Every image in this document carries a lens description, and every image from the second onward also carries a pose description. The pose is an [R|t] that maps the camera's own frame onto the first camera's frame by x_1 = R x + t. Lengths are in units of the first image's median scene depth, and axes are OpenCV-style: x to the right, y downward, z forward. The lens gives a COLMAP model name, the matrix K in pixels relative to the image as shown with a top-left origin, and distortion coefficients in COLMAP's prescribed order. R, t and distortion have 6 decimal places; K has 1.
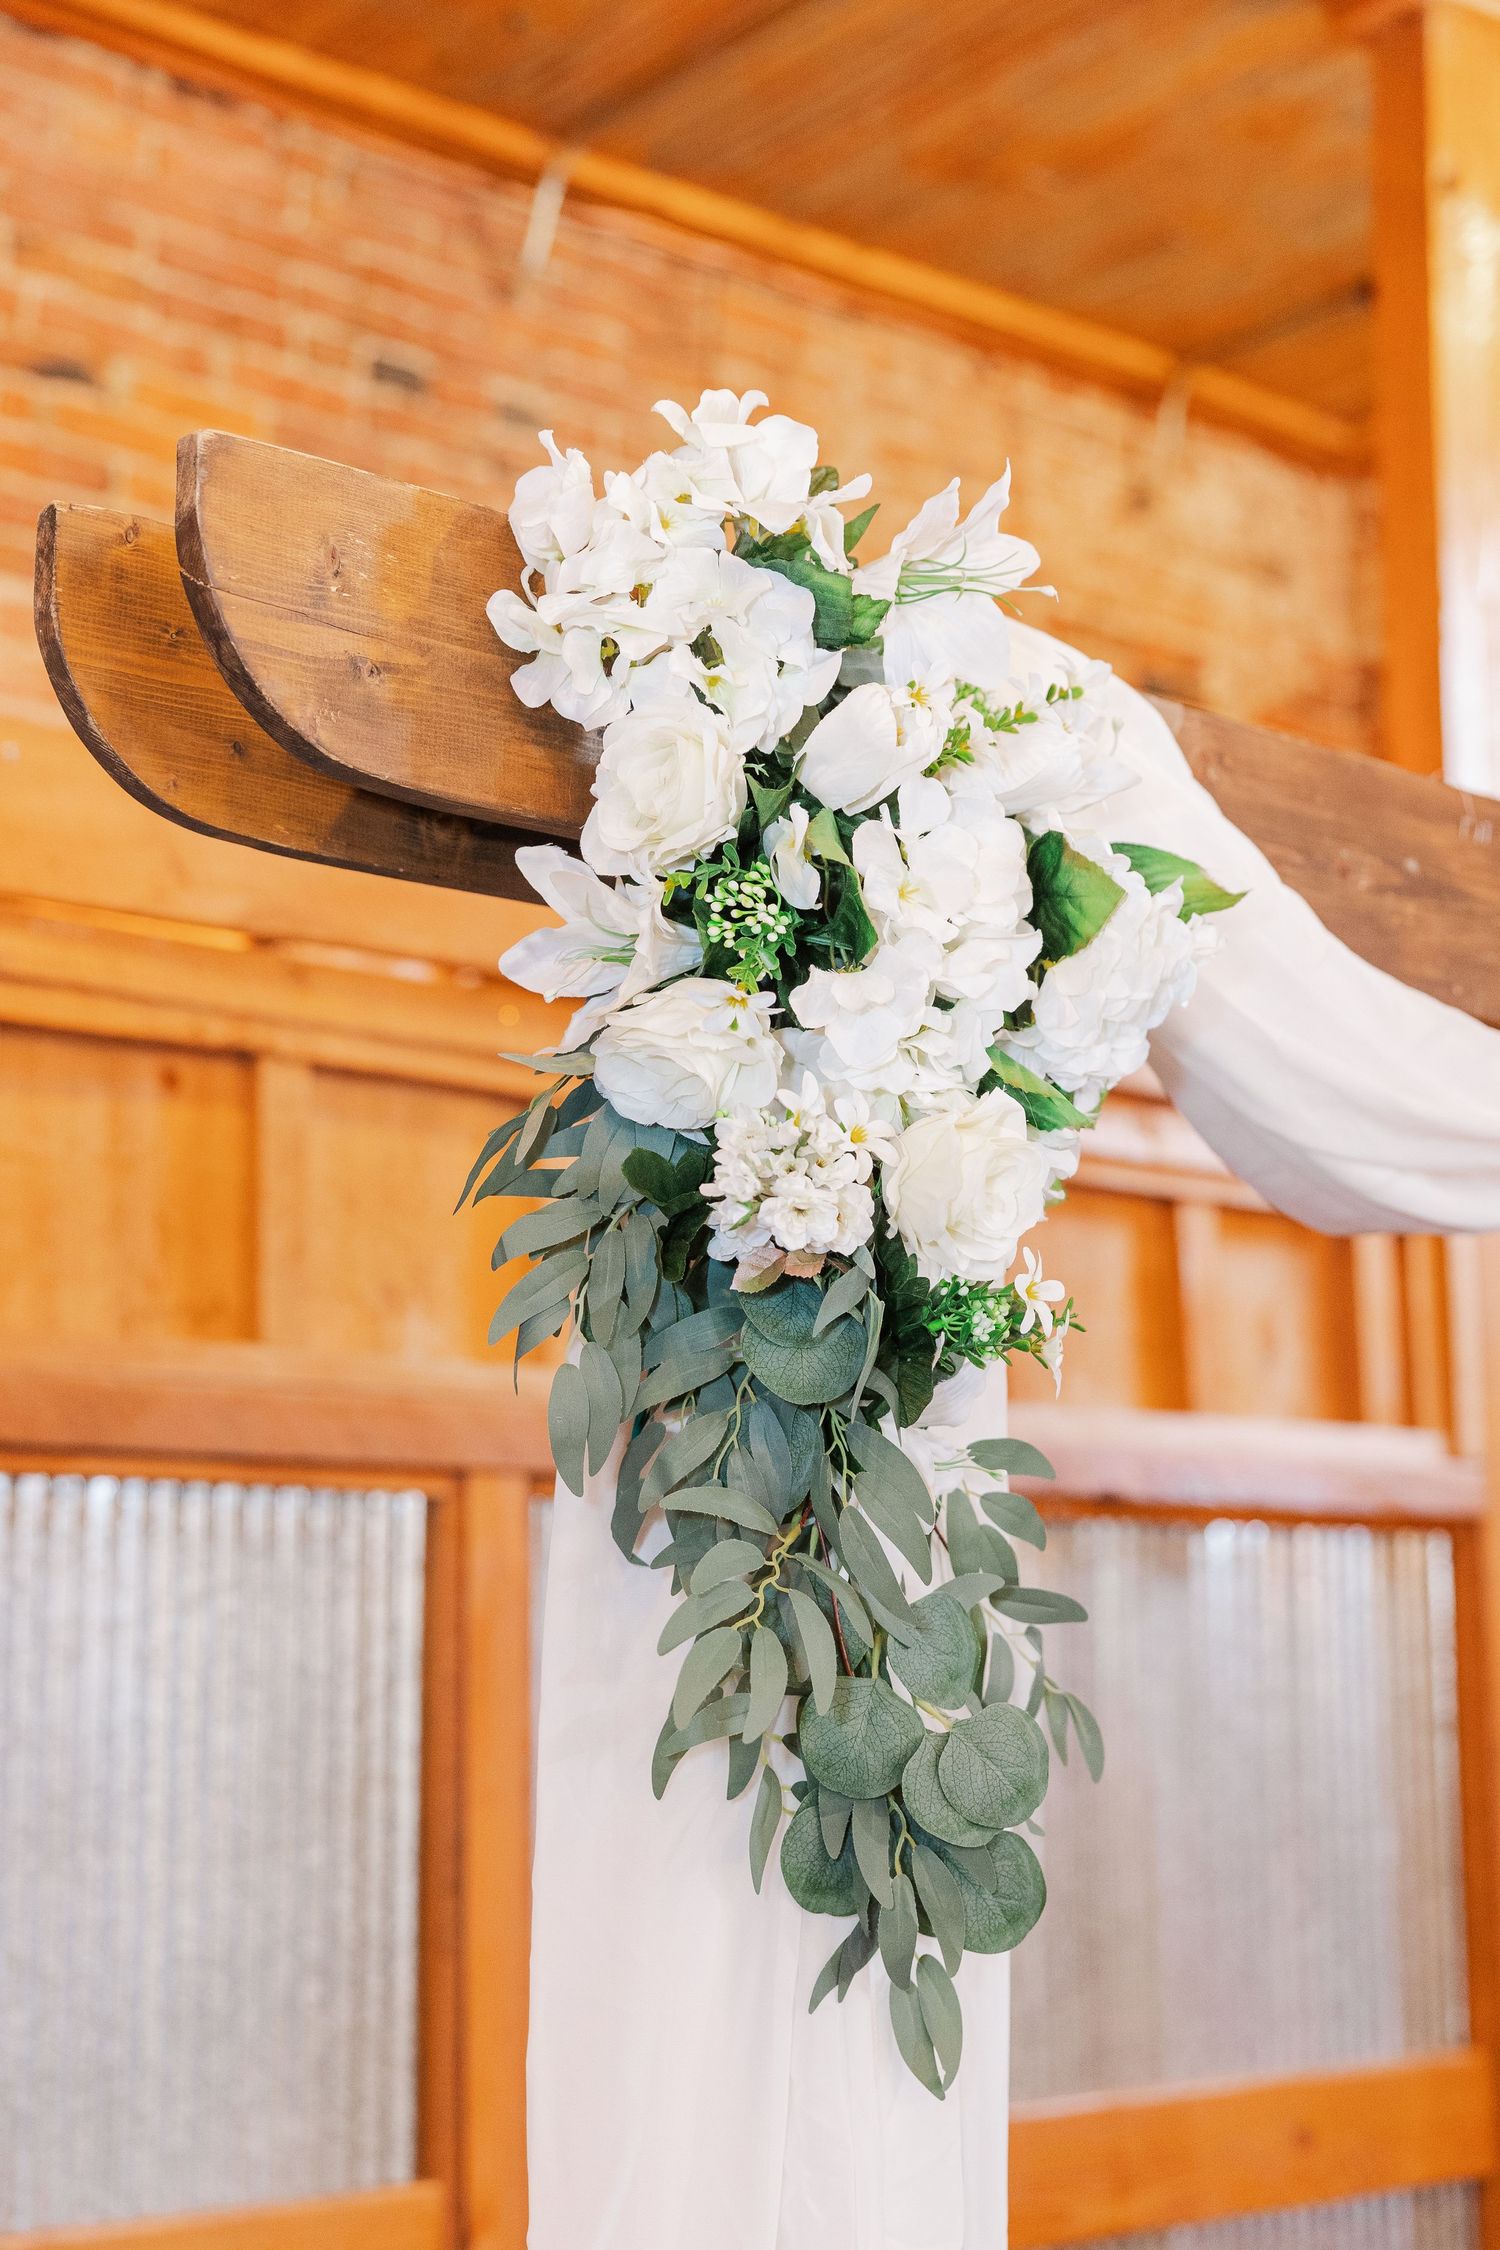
lens RADIAL K [[3176.2, 0, 750.0], [0, 3176.2, 1125.0], [0, 0, 1]] dist [0.010308, 0.020200]
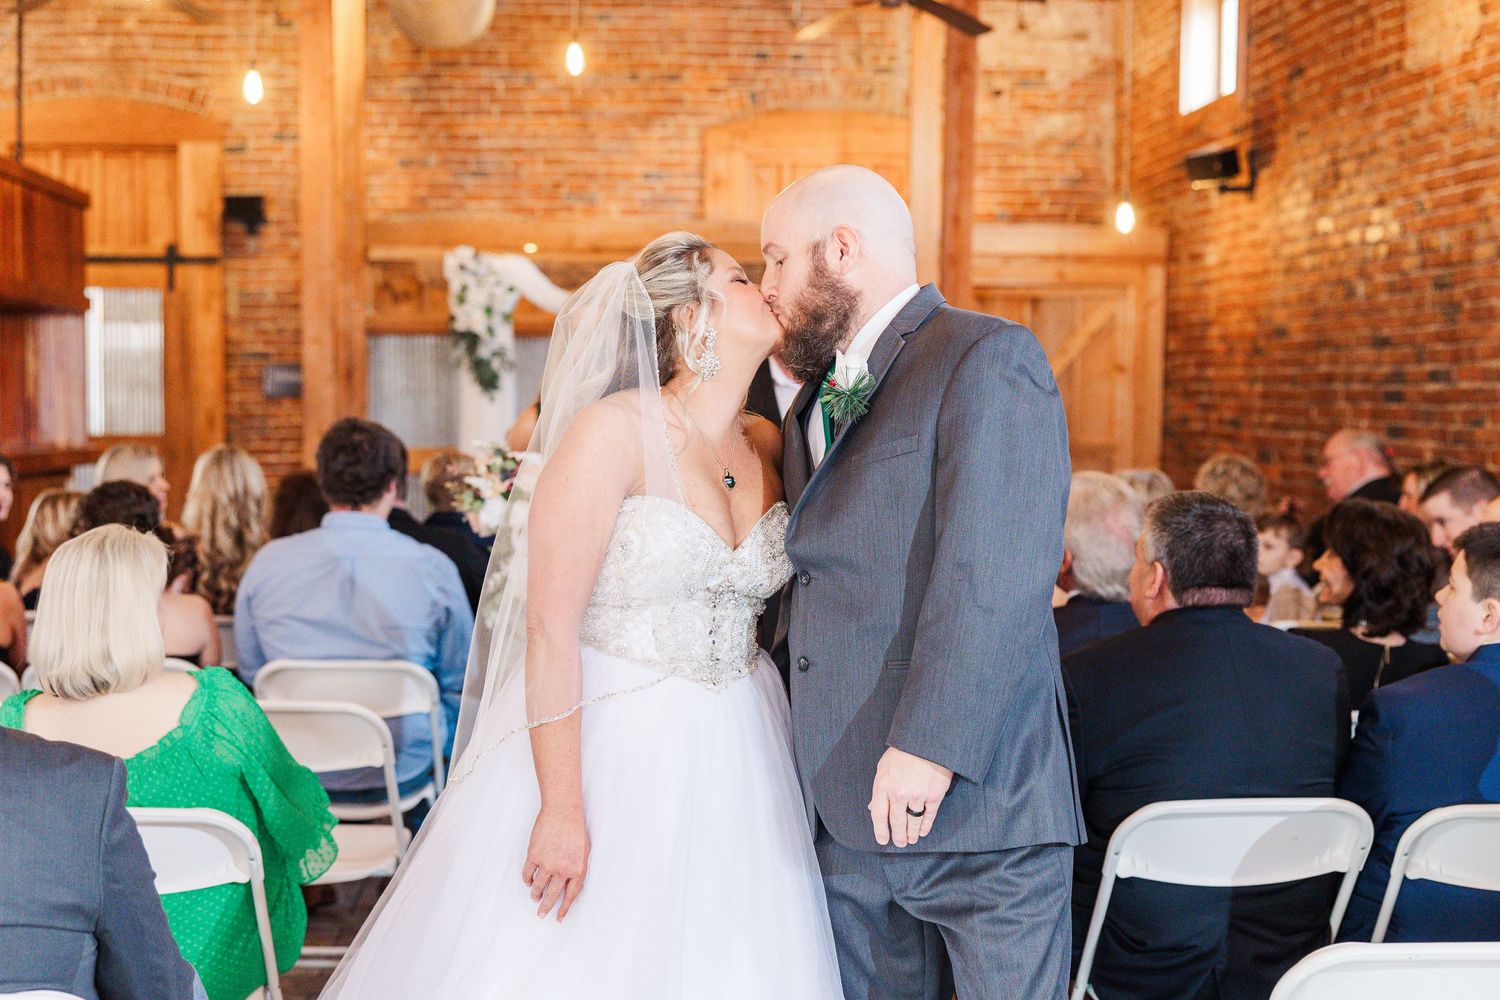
lens RADIAL K [[2099.3, 0, 750.0], [0, 2099.3, 500.0], [0, 0, 1]] dist [0.005467, 0.060414]
pose [[0.798376, 0.043385, -0.600594, 5.020407], [0.097261, 0.975013, 0.199722, -0.718473], [0.594252, -0.217868, 0.774208, -4.048954]]
